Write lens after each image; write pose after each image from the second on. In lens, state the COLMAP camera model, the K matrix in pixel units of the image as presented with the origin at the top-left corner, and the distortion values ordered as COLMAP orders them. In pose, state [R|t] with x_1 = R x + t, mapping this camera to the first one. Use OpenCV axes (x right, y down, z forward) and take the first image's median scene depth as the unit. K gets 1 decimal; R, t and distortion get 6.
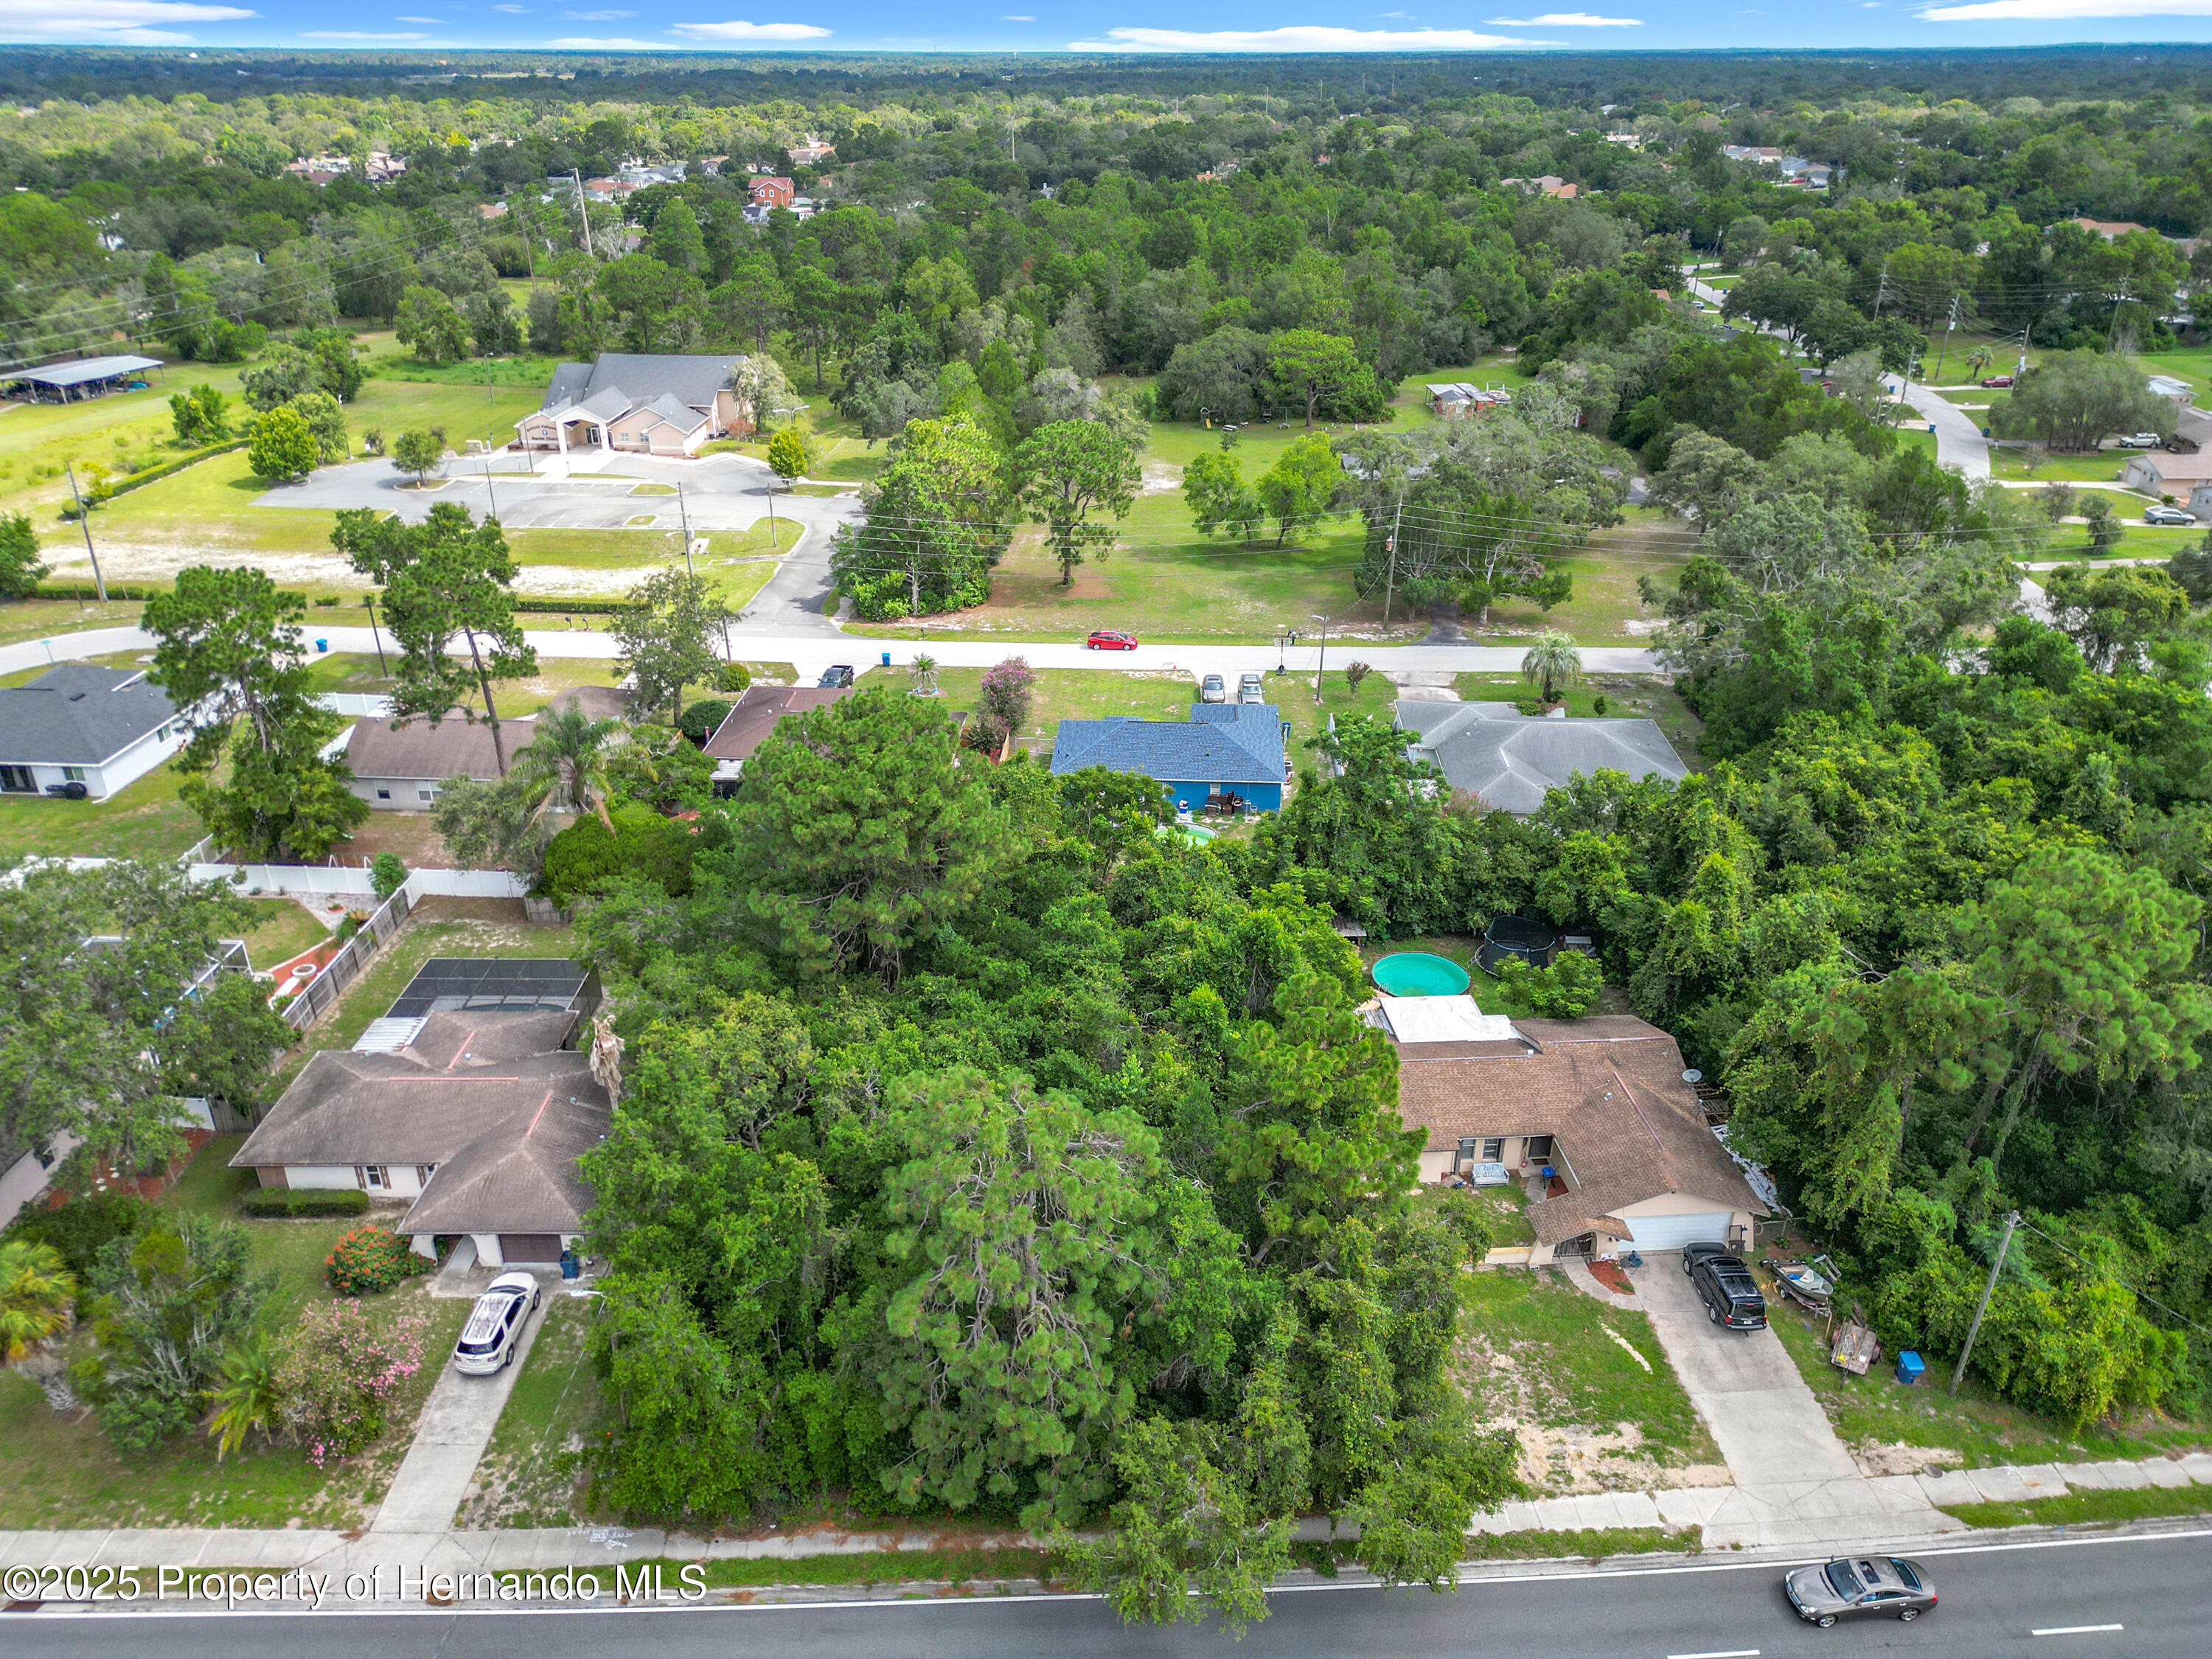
lens RADIAL K [[1543.7, 0, 1098.5], [0, 1543.7, 837.8], [0, 0, 1]] dist [0.069284, -0.066924]
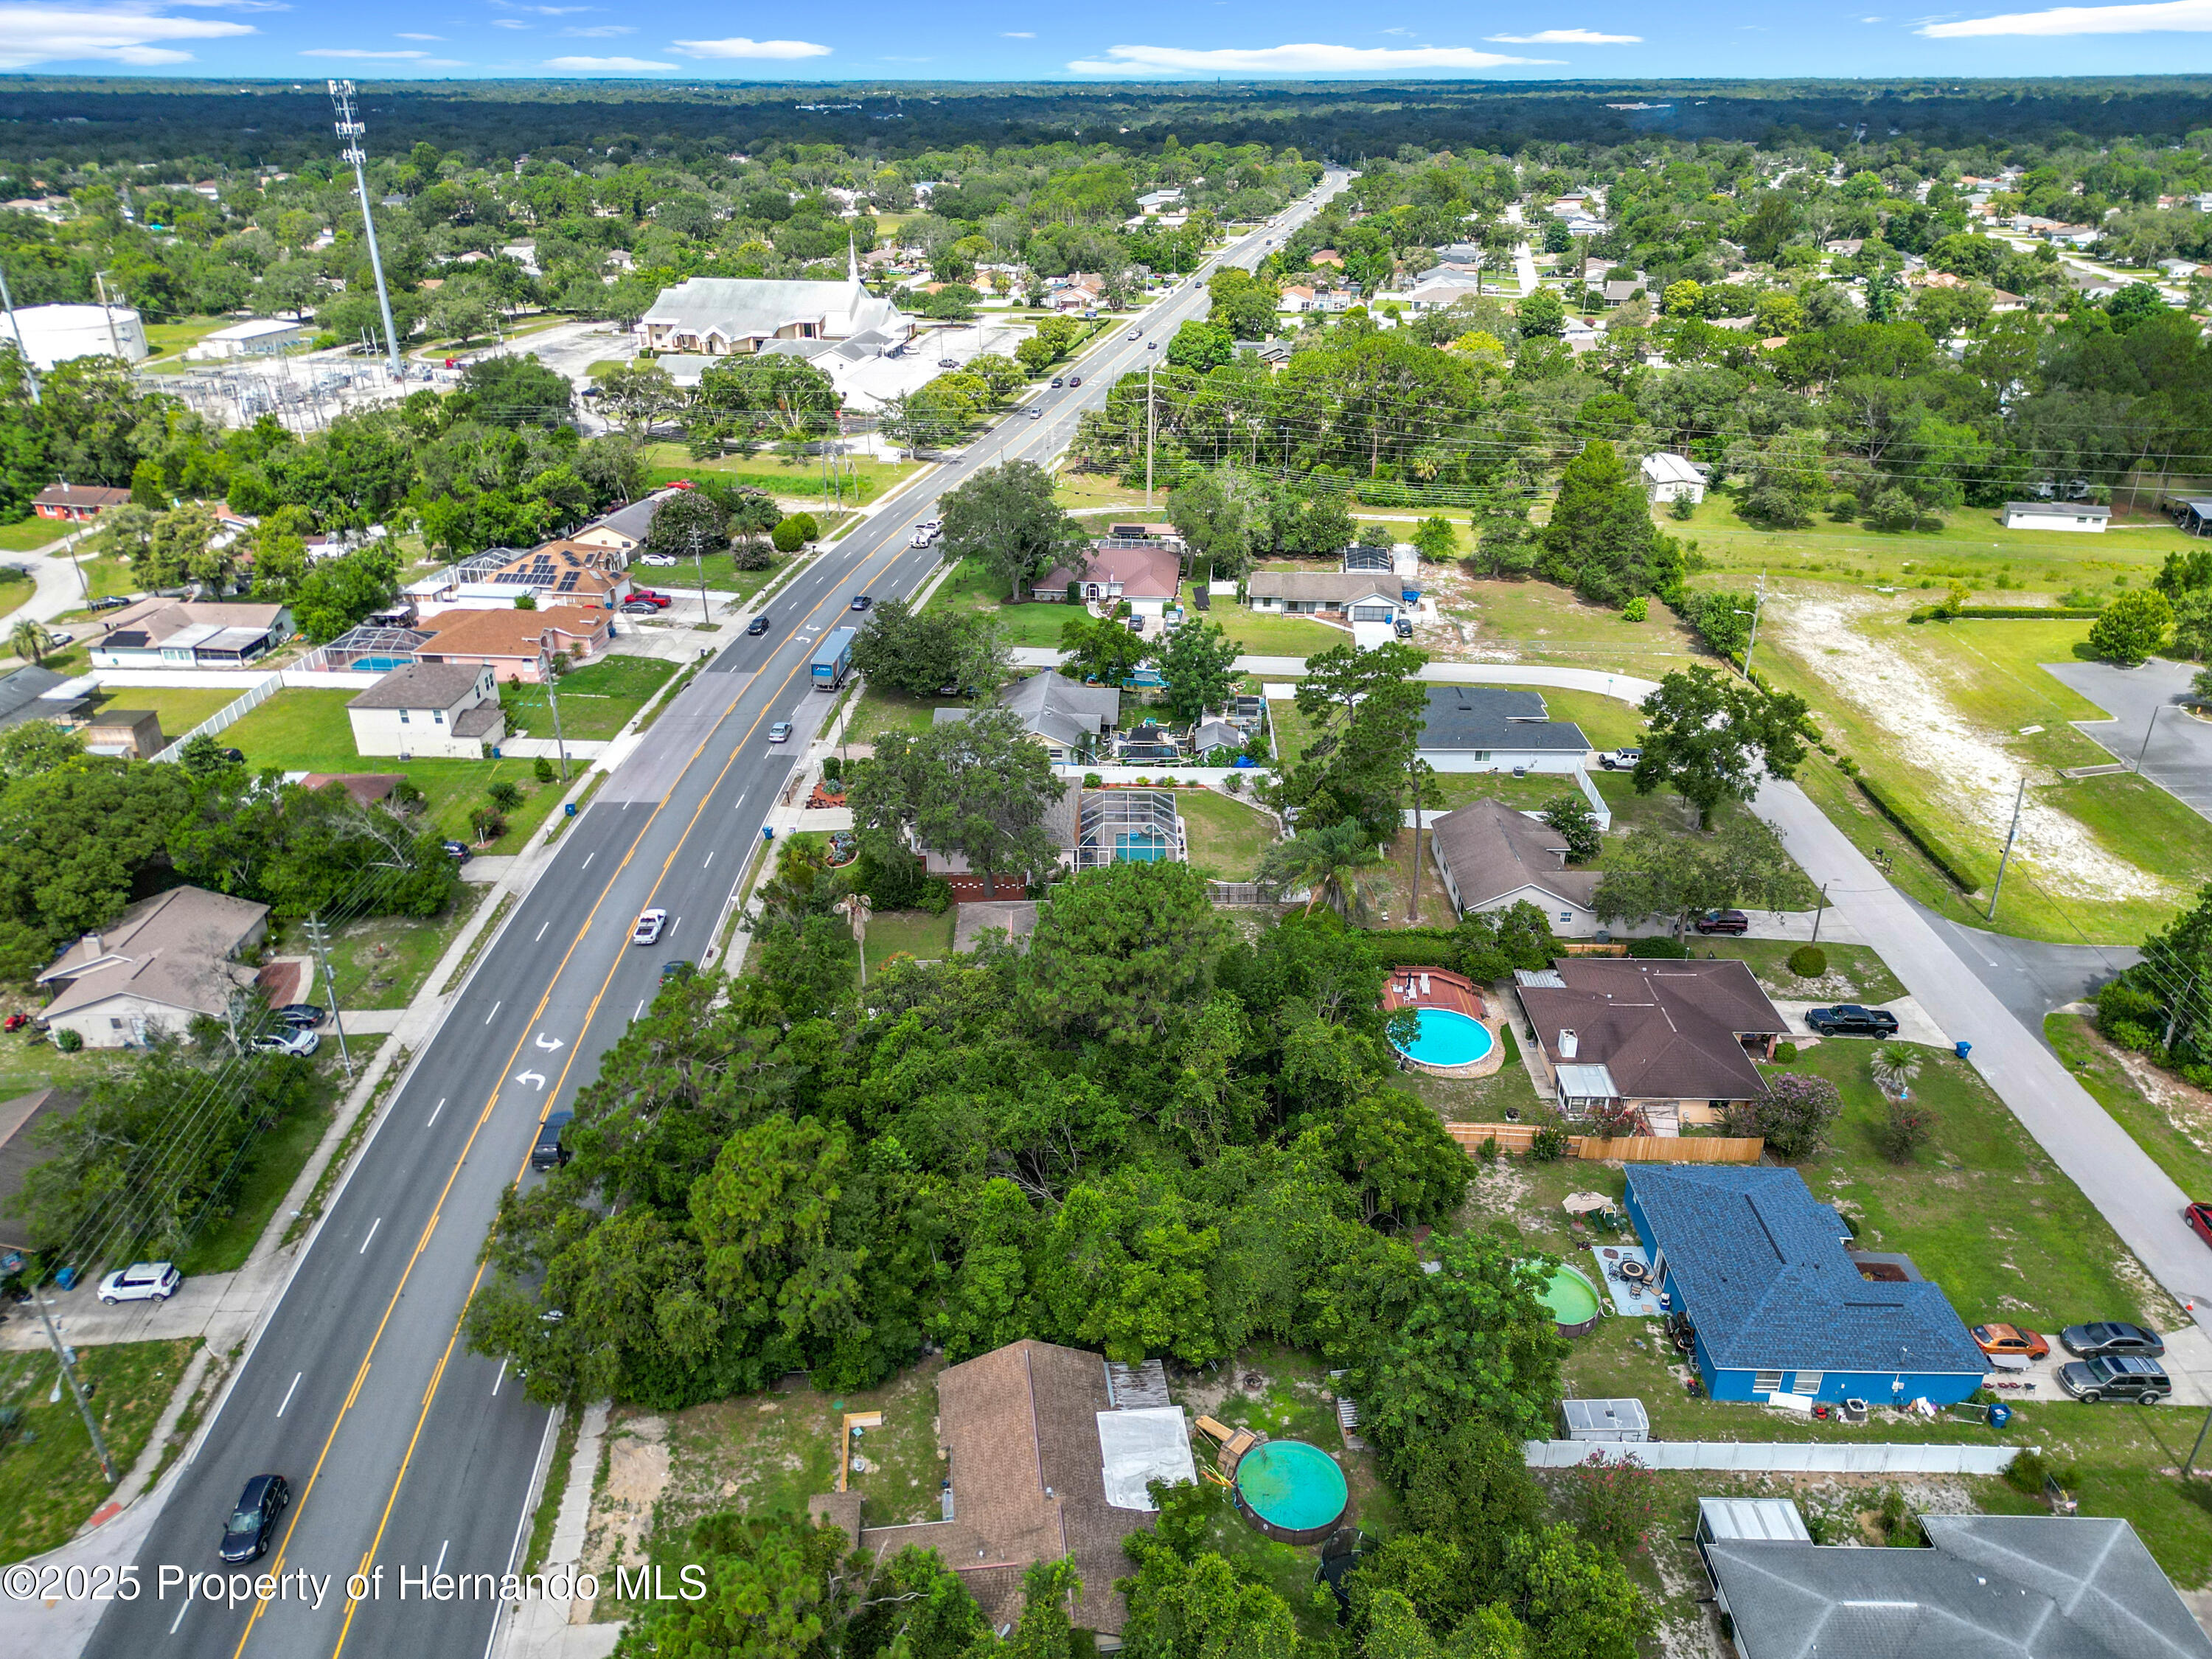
lens RADIAL K [[1557.9, 0, 1096.4], [0, 1557.9, 837.0], [0, 0, 1]] dist [0.068677, -0.067608]
pose [[0.037797, 0.435421, -0.899433, 0.611172], [-0.448717, 0.811625, 0.374056, -0.352570], [0.892874, 0.389453, 0.226058, 0.411930]]
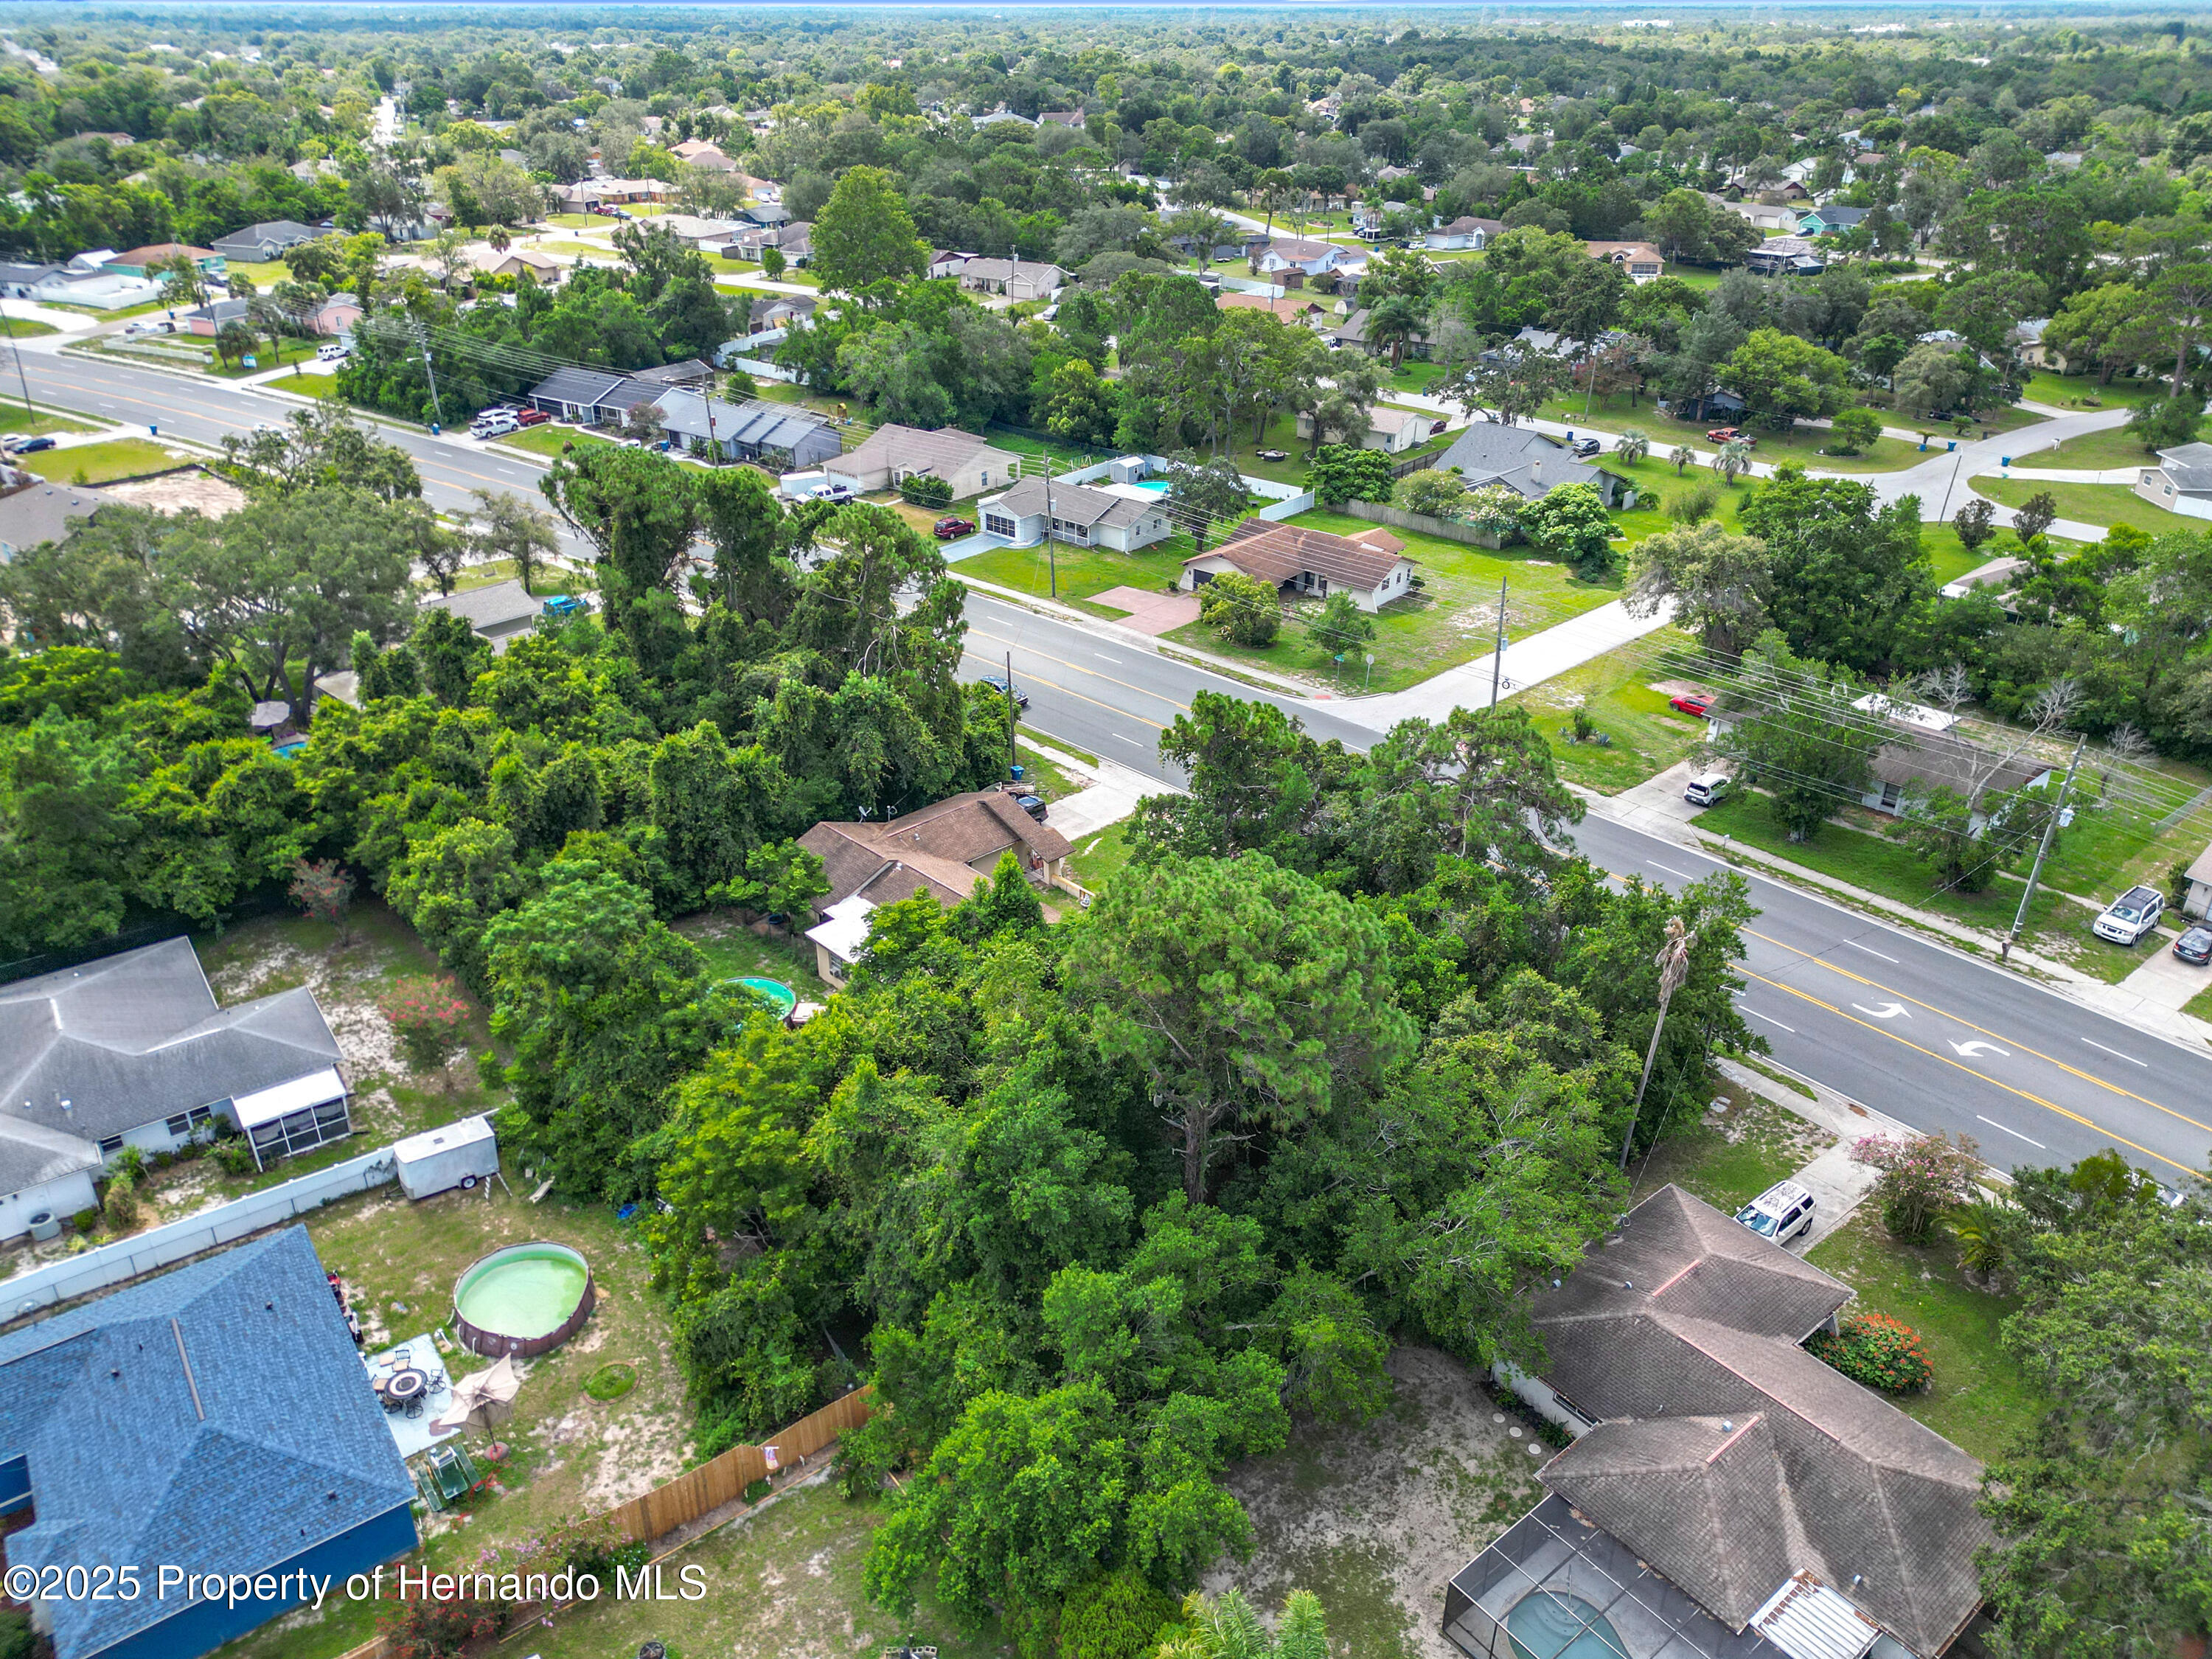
lens RADIAL K [[1557.9, 0, 1096.4], [0, 1557.9, 837.0], [0, 0, 1]] dist [0.068677, -0.067608]
pose [[-0.636830, -0.361836, 0.680825, -0.388379], [0.346395, 0.654624, 0.671921, -0.390976], [-0.688810, 0.663733, -0.291546, 0.774772]]
